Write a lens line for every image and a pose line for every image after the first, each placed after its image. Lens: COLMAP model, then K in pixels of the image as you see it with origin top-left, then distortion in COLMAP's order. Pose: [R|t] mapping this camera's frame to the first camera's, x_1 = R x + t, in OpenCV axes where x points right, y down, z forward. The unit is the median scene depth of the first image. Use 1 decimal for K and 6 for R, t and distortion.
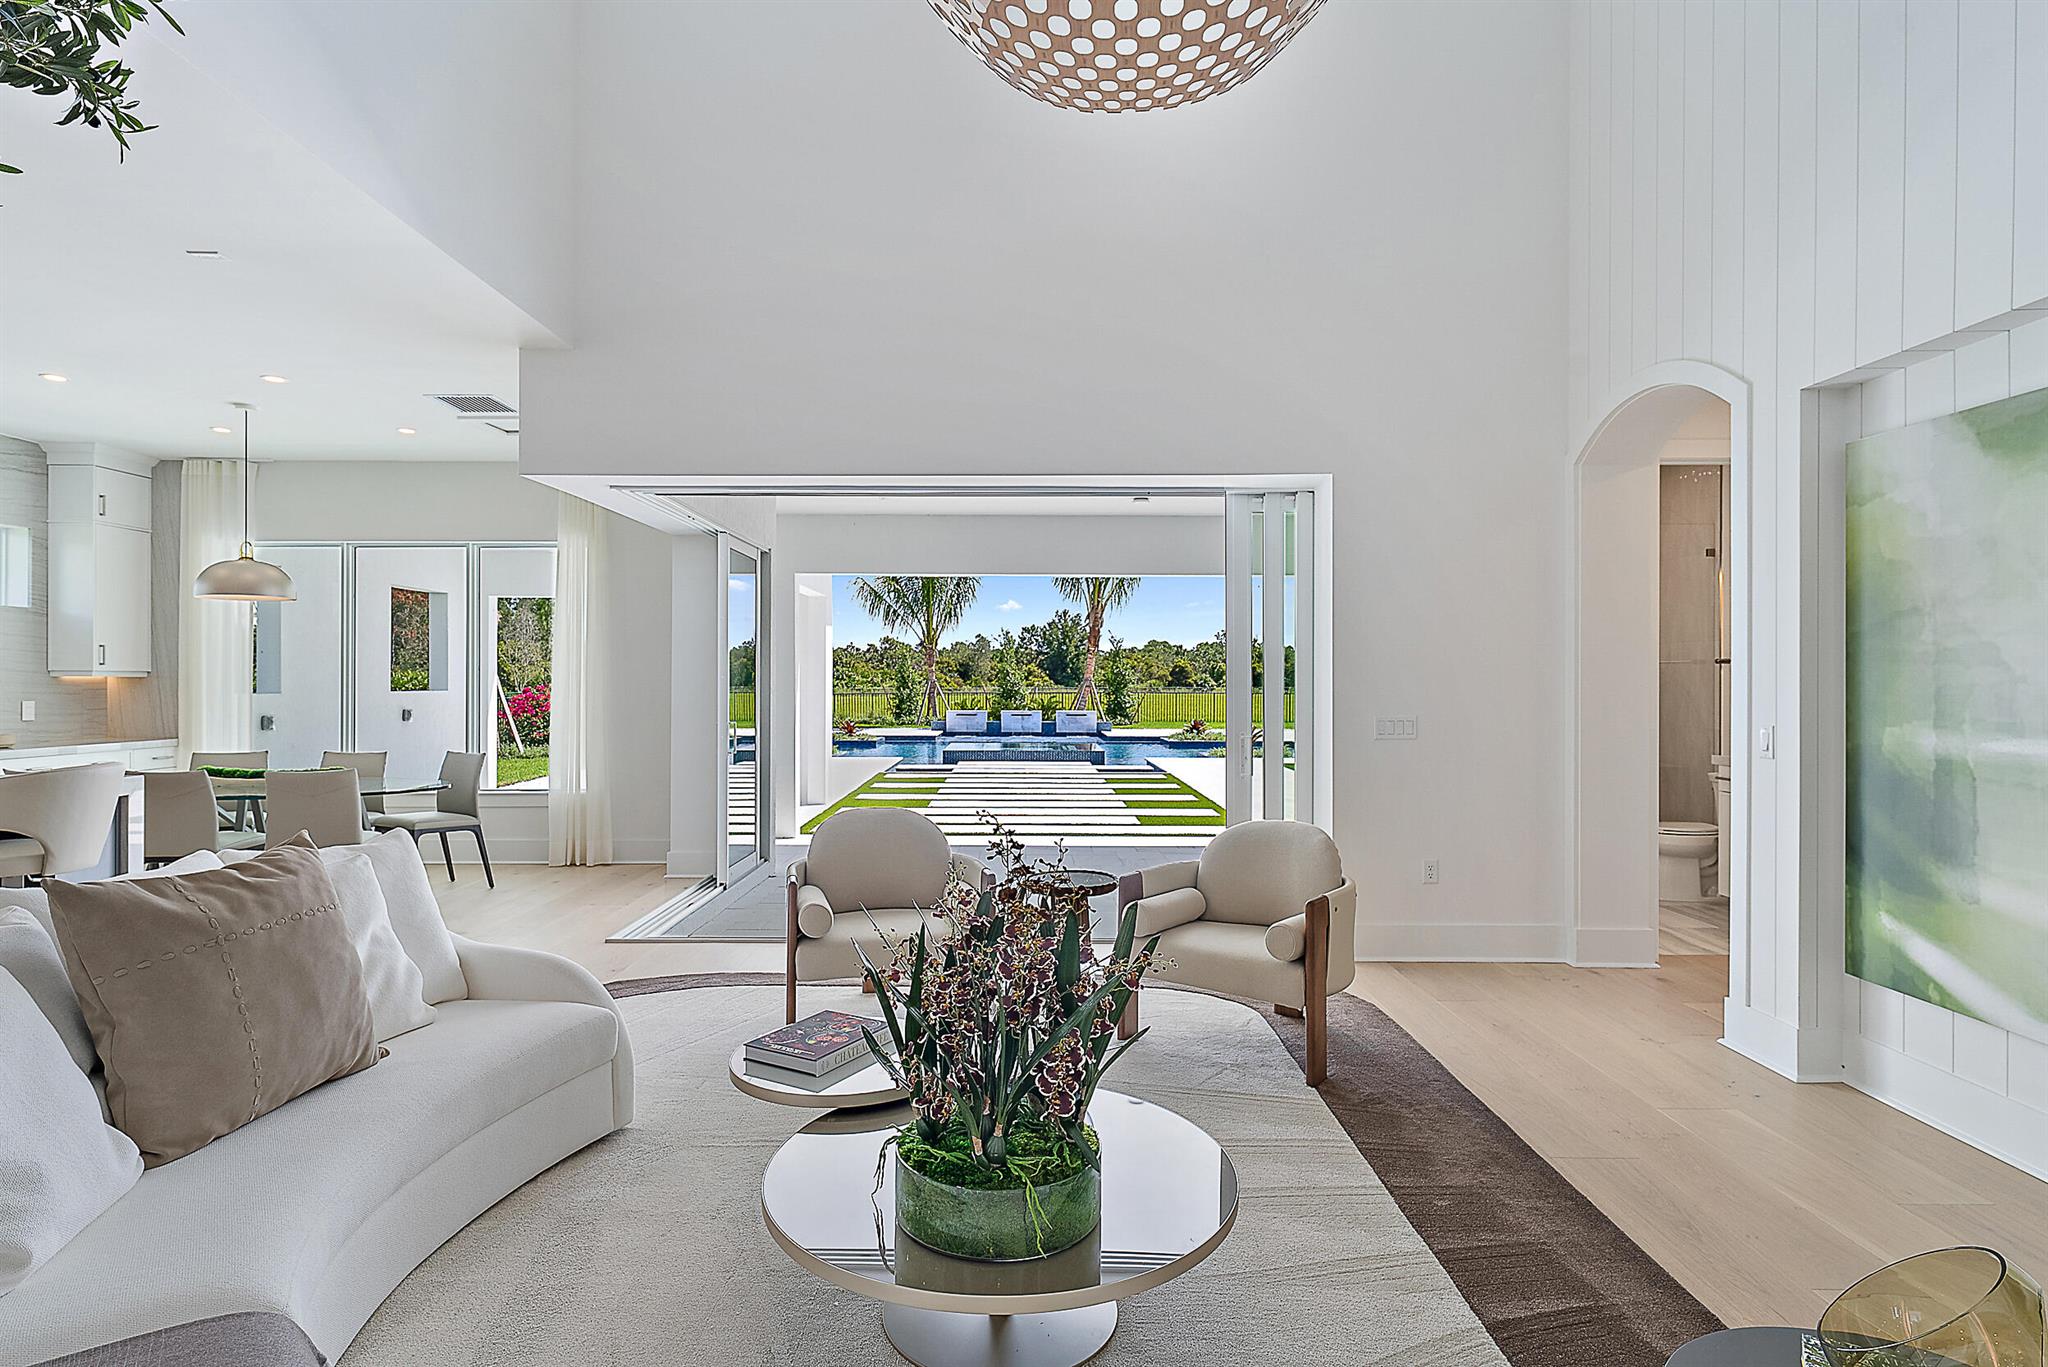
lens RADIAL K [[1082.1, 0, 1024.0], [0, 1082.1, 683.5], [0, 0, 1]] dist [0.002078, 0.001007]
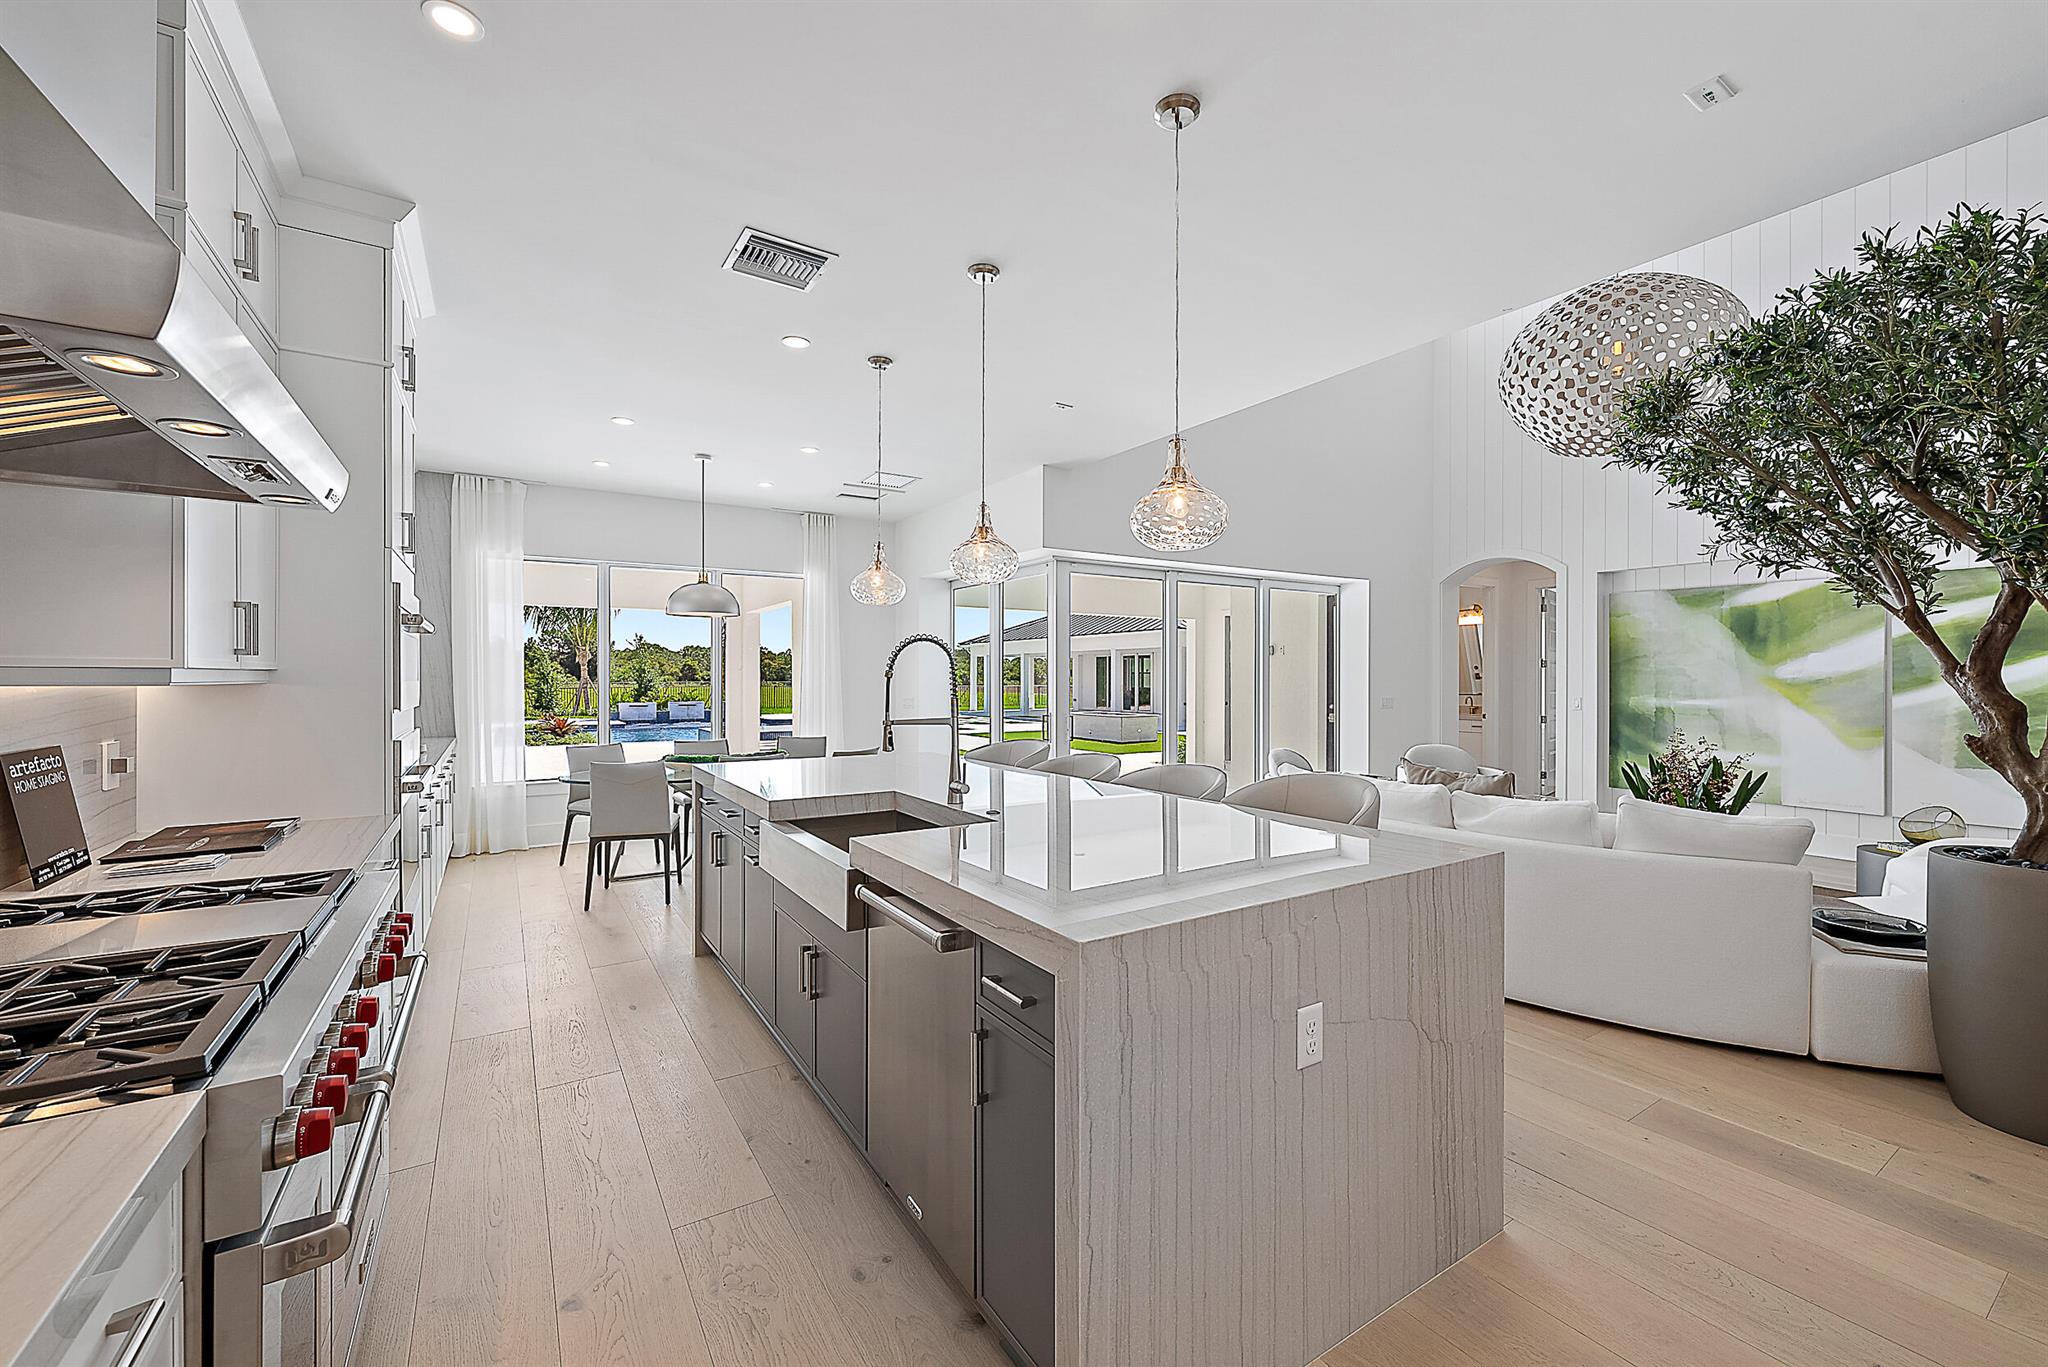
lens RADIAL K [[817.2, 0, 1026.7], [0, 817.2, 683.9], [0, 0, 1]] dist [-0.000242, -0.000020]
pose [[0.842814, -0.005895, 0.538172, -0.205420], [0.002315, 0.999970, 0.007328, -0.001595], [-0.538200, -0.004930, 0.842803, 0.006932]]
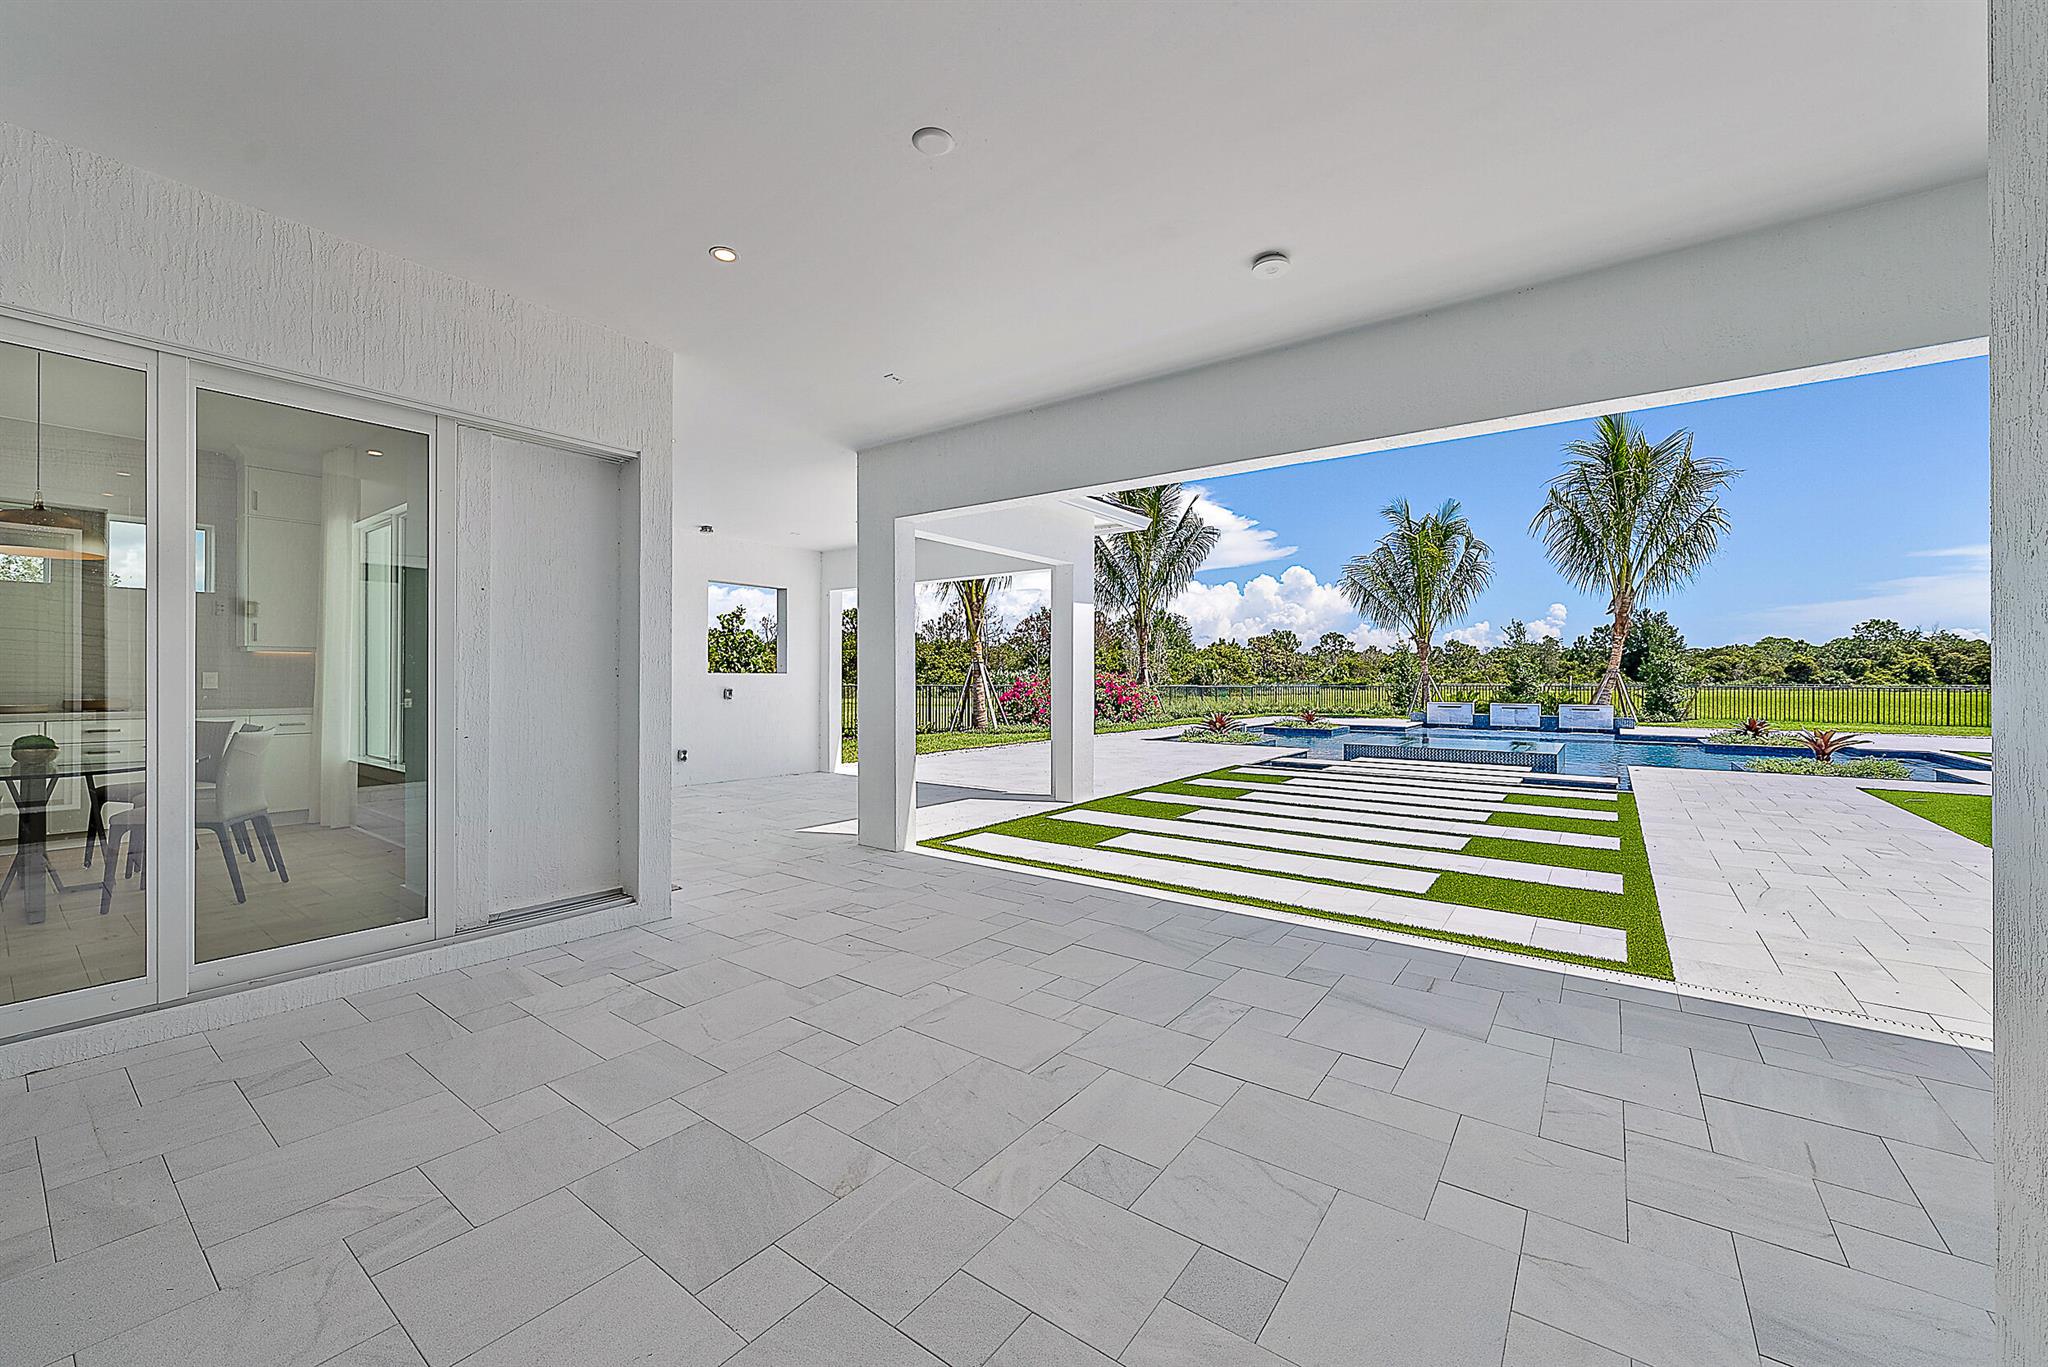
lens RADIAL K [[795.7, 0, 1028.4], [0, 795.7, 693.6], [0, 0, 1]] dist [0.000352, 0.000081]
pose [[0.805888, 0.009493, -0.591992, 0.077535], [-0.000463, 0.999881, 0.015403, 0.006549], [0.592068, -0.012139, 0.805797, 0.218682]]
